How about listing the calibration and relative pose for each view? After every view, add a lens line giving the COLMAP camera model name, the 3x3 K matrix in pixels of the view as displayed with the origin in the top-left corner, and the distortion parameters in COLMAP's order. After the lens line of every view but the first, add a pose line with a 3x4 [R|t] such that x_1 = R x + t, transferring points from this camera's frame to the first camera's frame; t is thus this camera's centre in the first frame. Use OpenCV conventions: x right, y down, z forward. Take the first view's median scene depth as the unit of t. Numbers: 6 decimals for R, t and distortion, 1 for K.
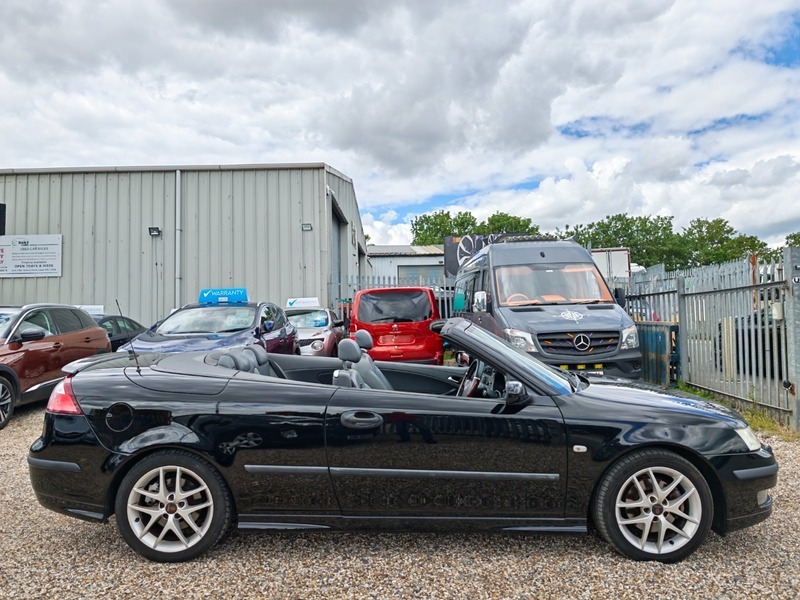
lens RADIAL K [[549.4, 0, 397.9], [0, 549.4, 300.5], [0, 0, 1]] dist [0.009615, -0.023592]
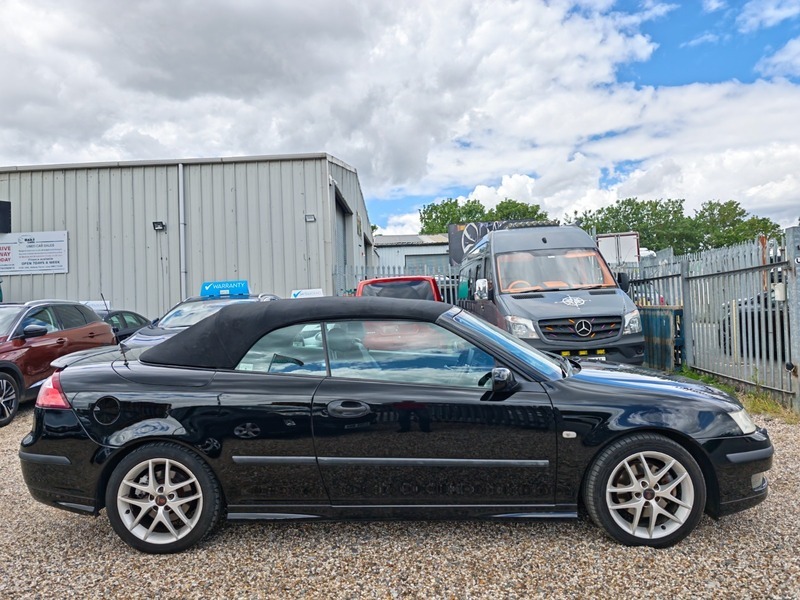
lens RADIAL K [[549.4, 0, 400.5], [0, 549.4, 301.2], [0, 0, 1]] dist [0.009615, -0.023592]
pose [[0.999703, -0.019922, -0.014029, 0.019643], [0.020195, 0.999604, 0.019613, 0.001730], [0.013632, -0.019891, 0.999709, 0.004540]]
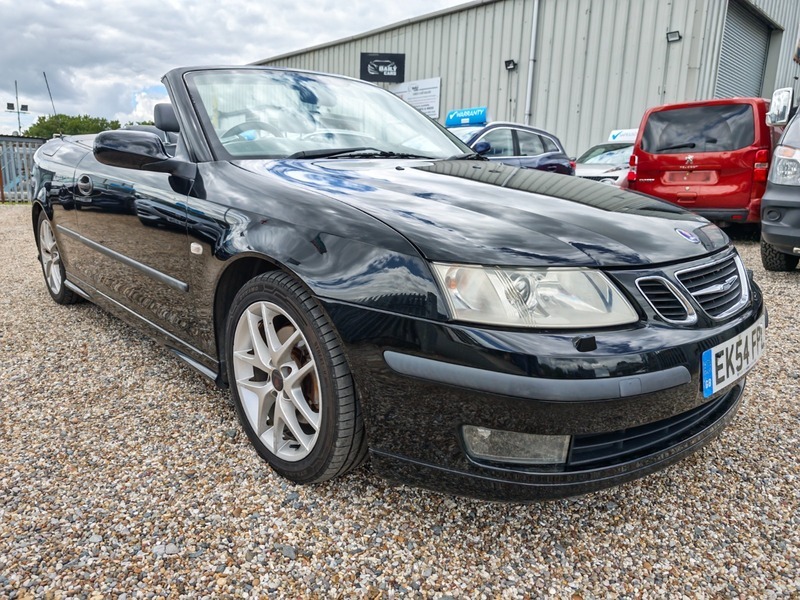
lens RADIAL K [[549.4, 0, 396.9], [0, 549.4, 299.6], [0, 0, 1]] dist [0.009615, -0.023592]
pose [[0.677794, 0.192101, -0.709713, 0.397162], [-0.012920, 0.968228, 0.249736, 0.074253], [0.735139, -0.160100, 0.658741, 0.324592]]
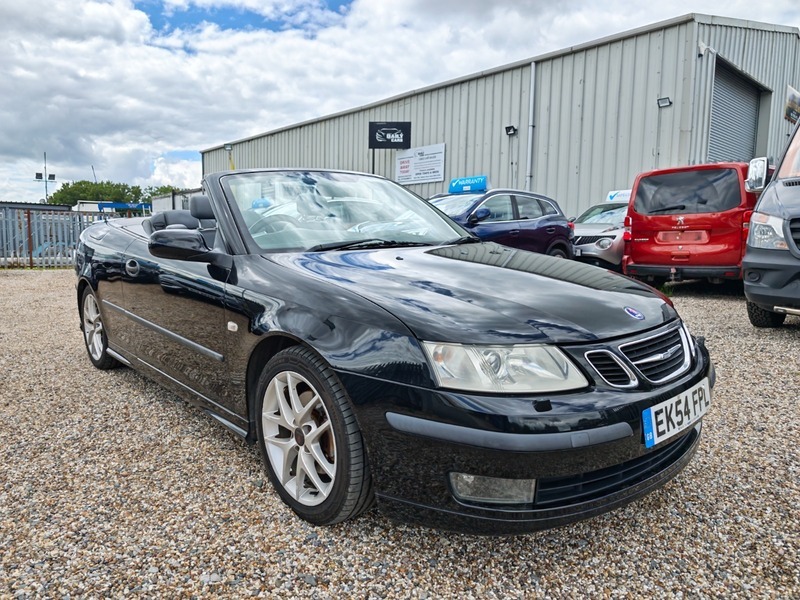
lens RADIAL K [[549.4, 0, 389.8], [0, 549.4, 301.5], [0, 0, 1]] dist [0.009615, -0.023592]
pose [[0.656311, 0.112826, -0.746007, 0.437724], [0.008717, 0.987556, 0.157026, 0.053351], [0.754441, -0.109560, 0.647160, 0.294760]]
